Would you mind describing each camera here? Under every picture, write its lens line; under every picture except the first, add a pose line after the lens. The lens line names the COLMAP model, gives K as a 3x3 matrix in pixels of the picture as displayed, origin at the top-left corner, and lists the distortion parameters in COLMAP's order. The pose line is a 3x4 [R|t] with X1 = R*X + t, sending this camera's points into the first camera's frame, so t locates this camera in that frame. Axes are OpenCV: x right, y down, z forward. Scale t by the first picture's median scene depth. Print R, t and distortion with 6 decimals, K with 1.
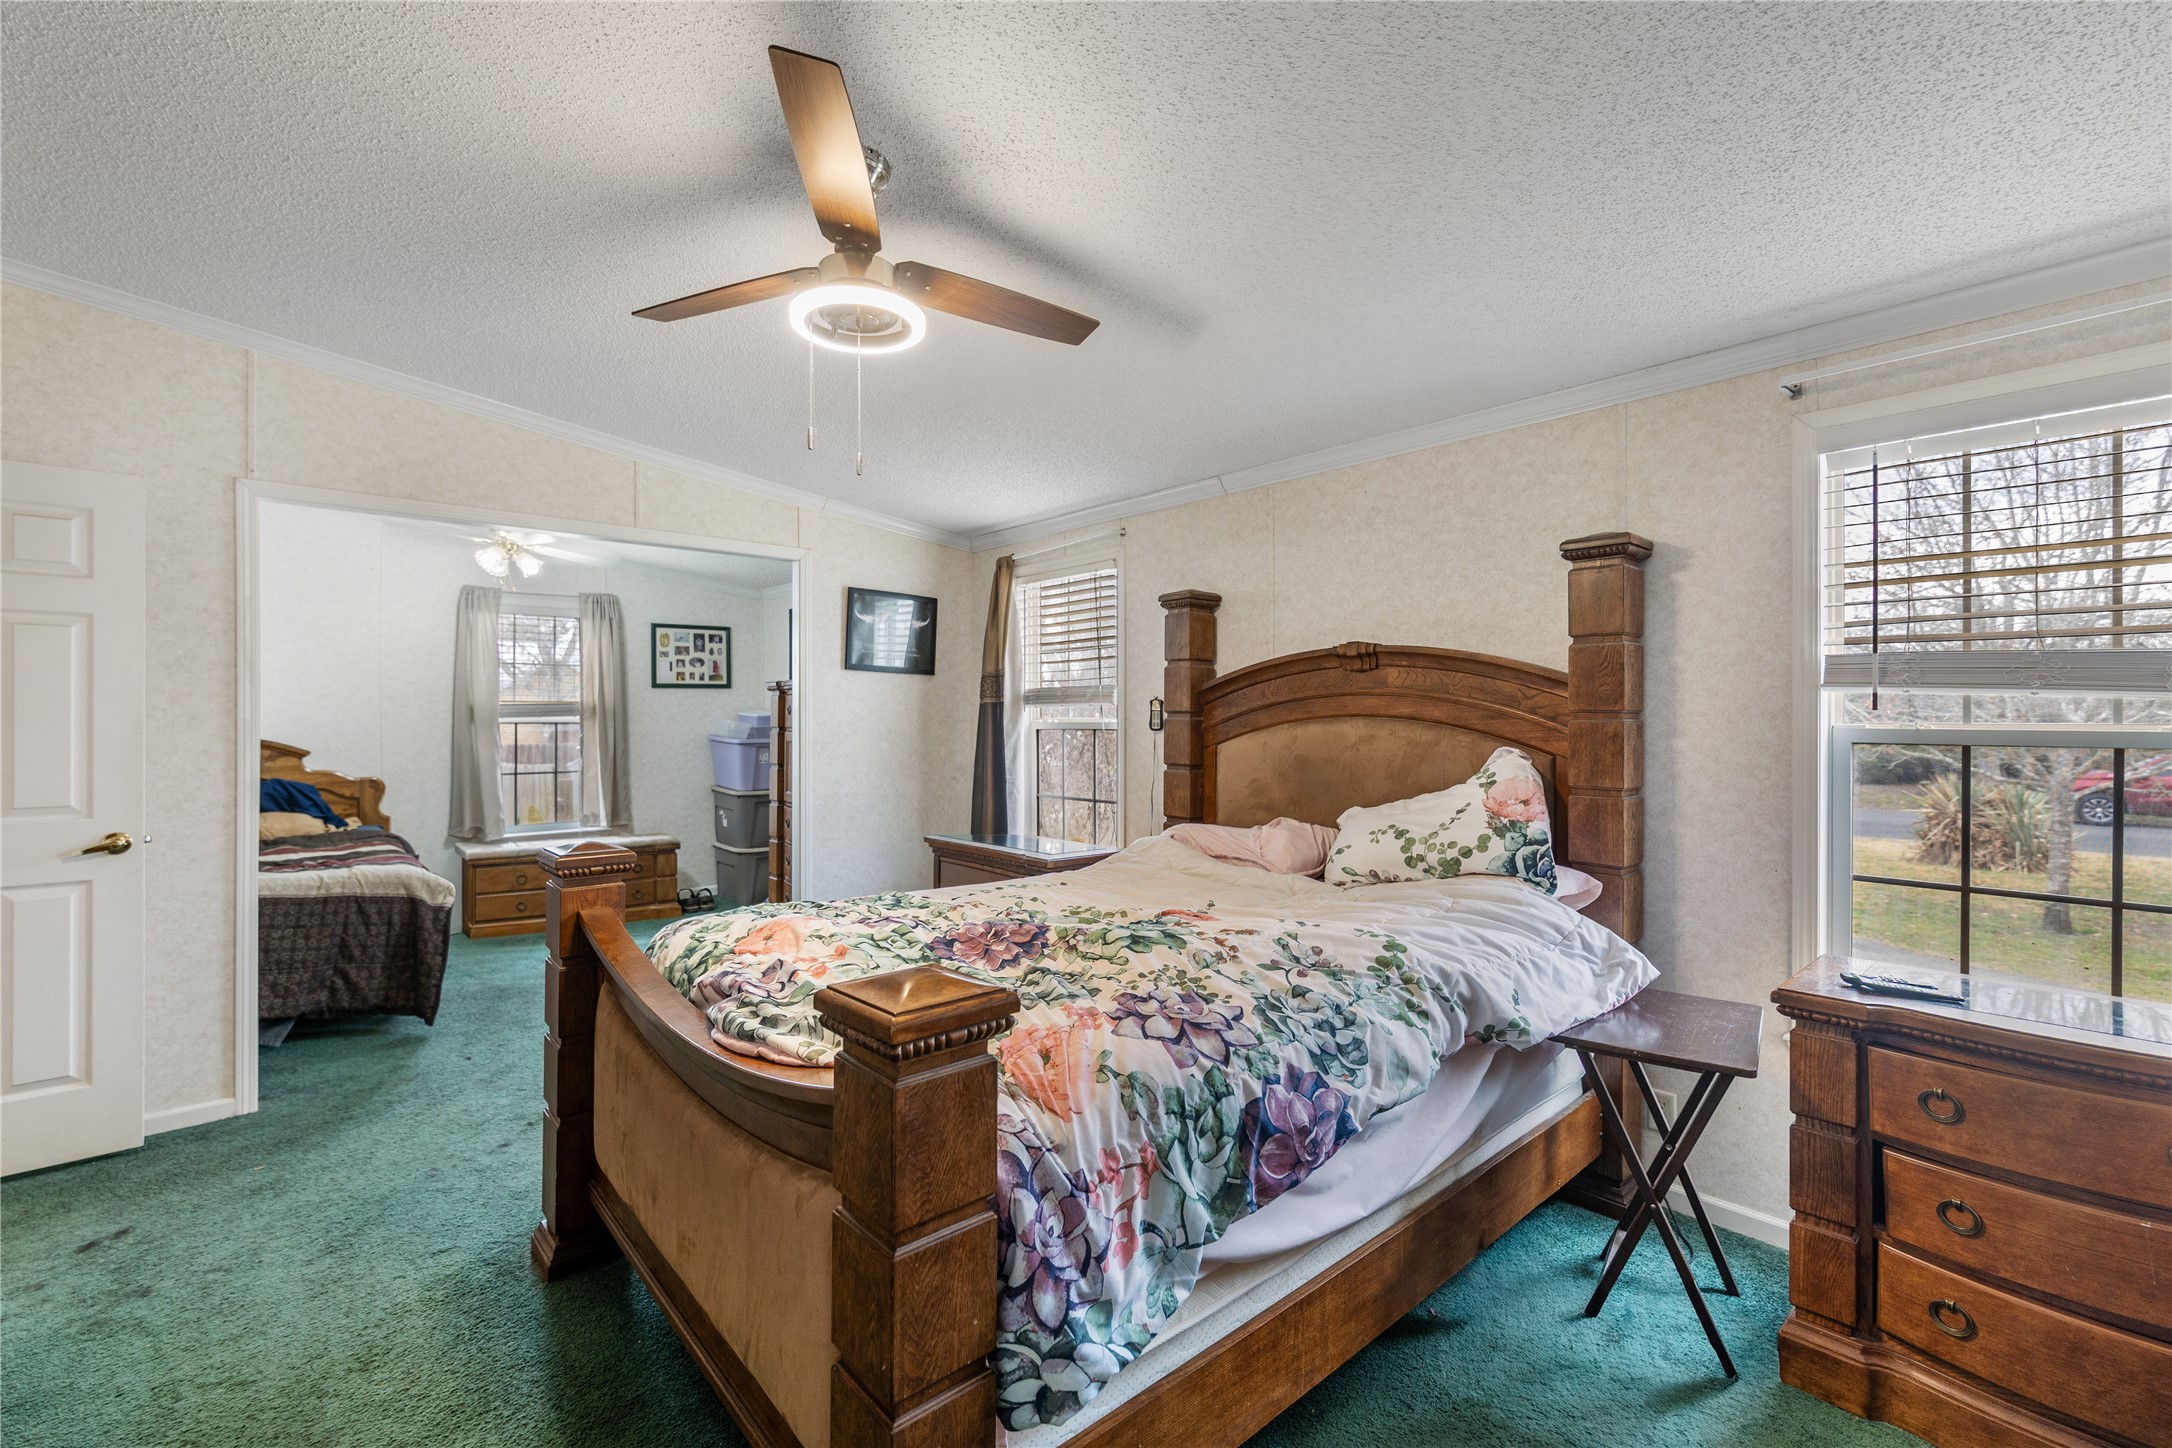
lens RADIAL K [[942.2, 0, 1101.1], [0, 942.2, 727.3], [0, 0, 1]] dist [-0.000409, 0.000115]
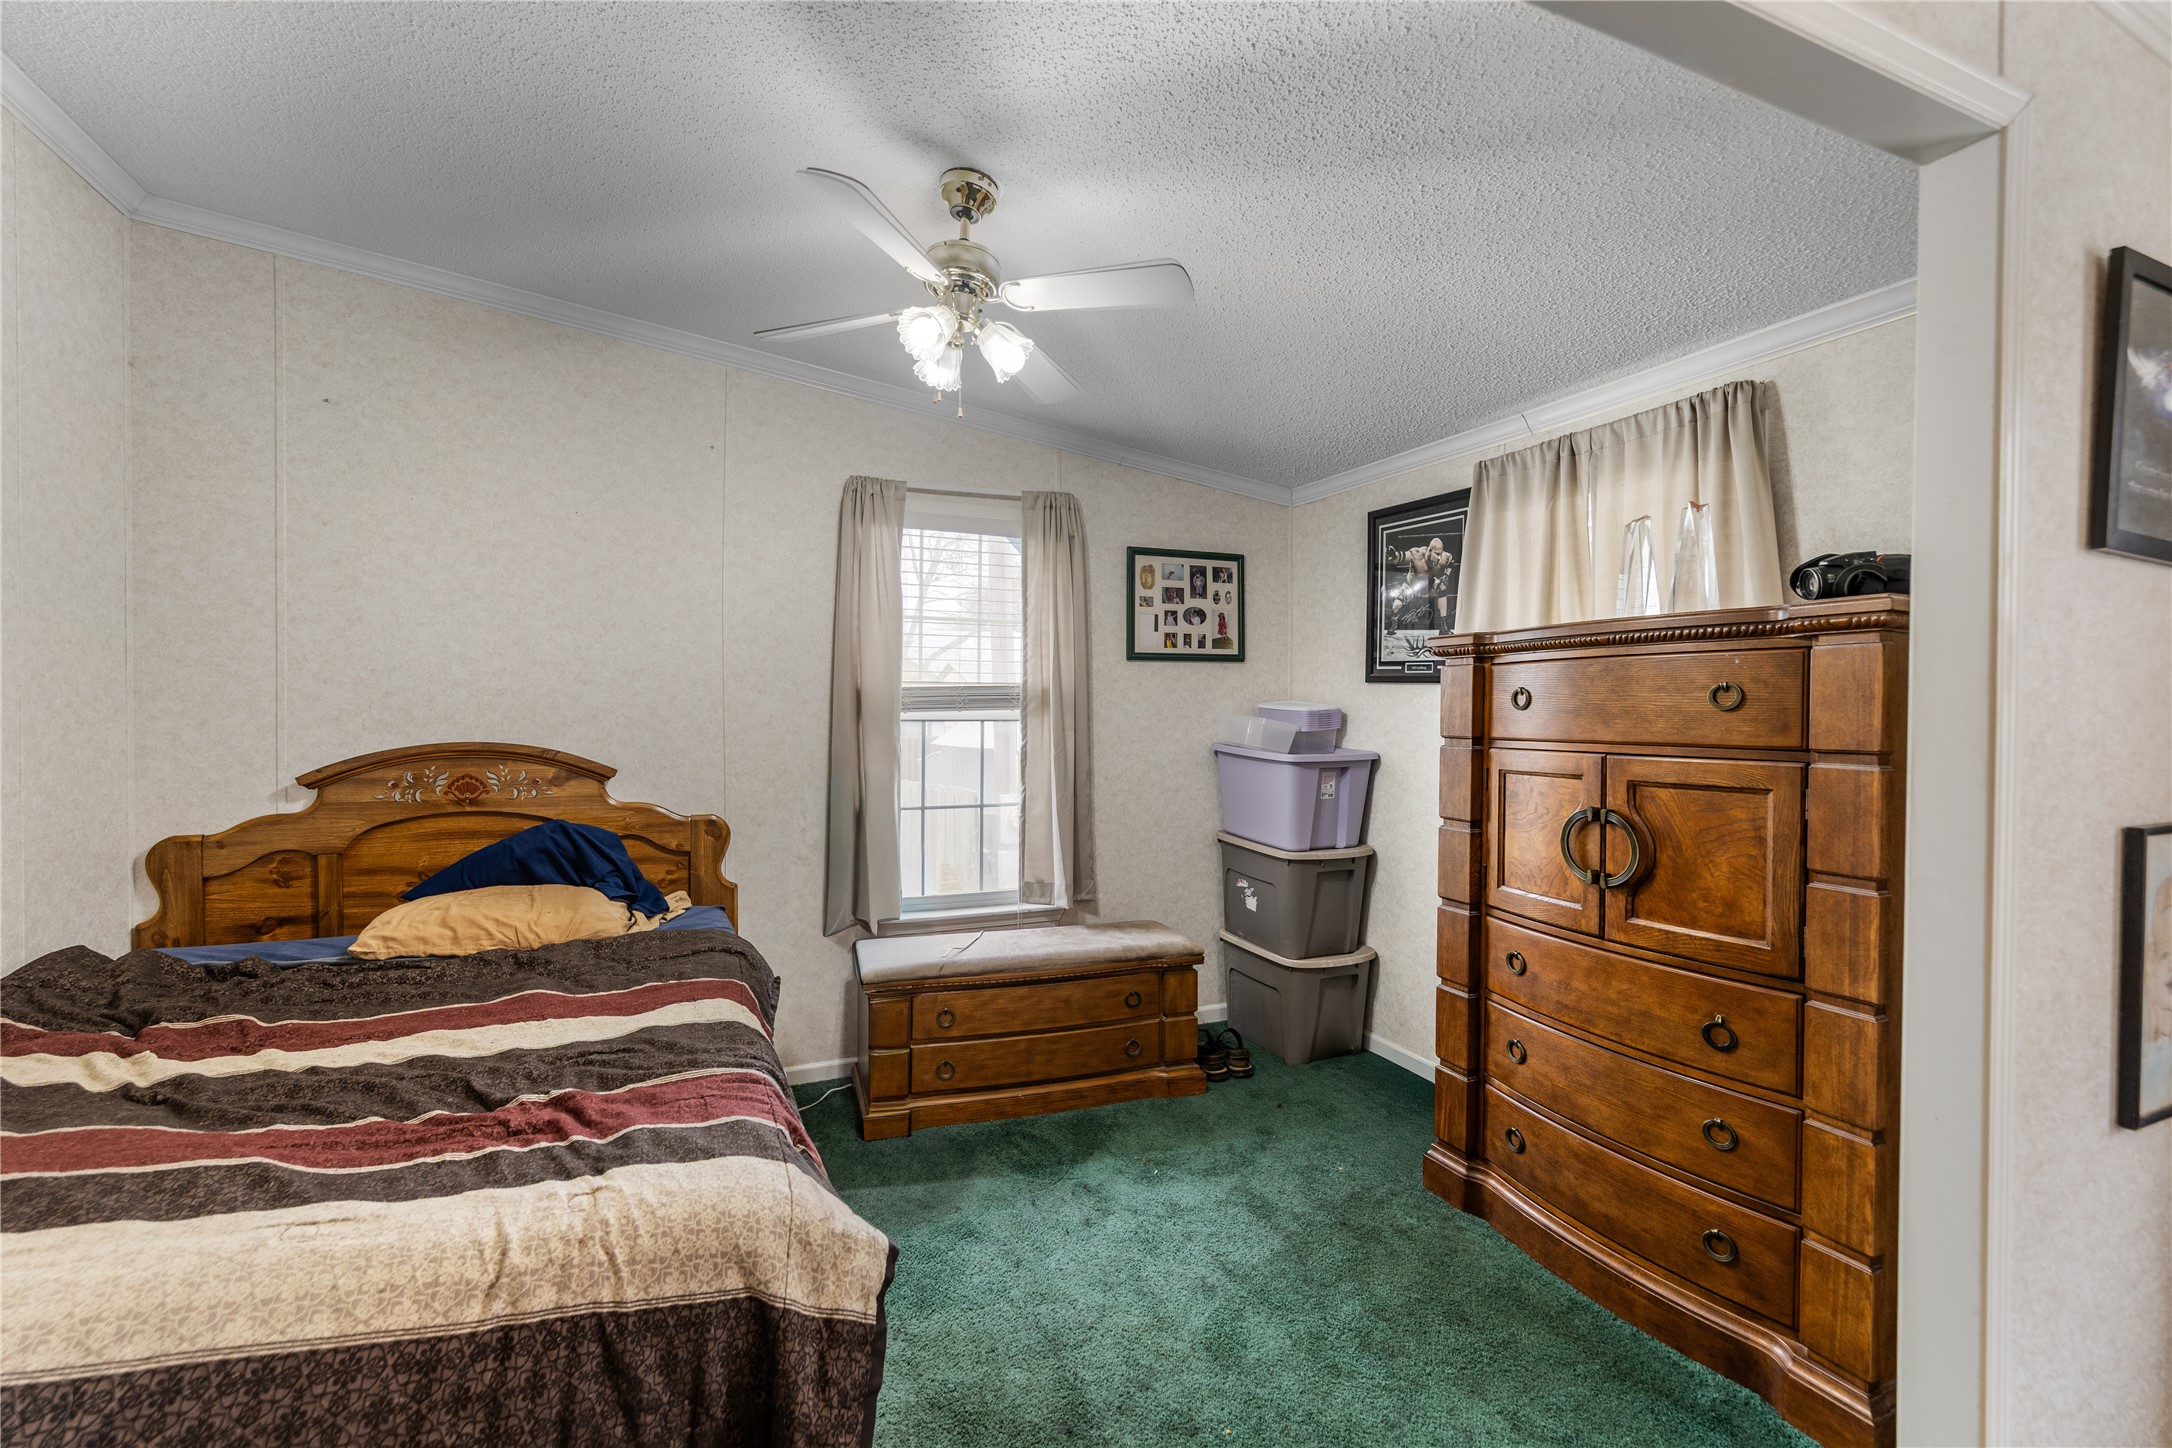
lens RADIAL K [[965.2, 0, 1079.2], [0, 965.2, 708.0], [0, 0, 1]] dist [-0.002078, -0.000623]
pose [[0.947571, 0.004348, -0.319516, -0.325236], [-0.008931, 0.999877, -0.012881, -0.005095], [0.319421, 0.015059, 0.947493, 0.446620]]
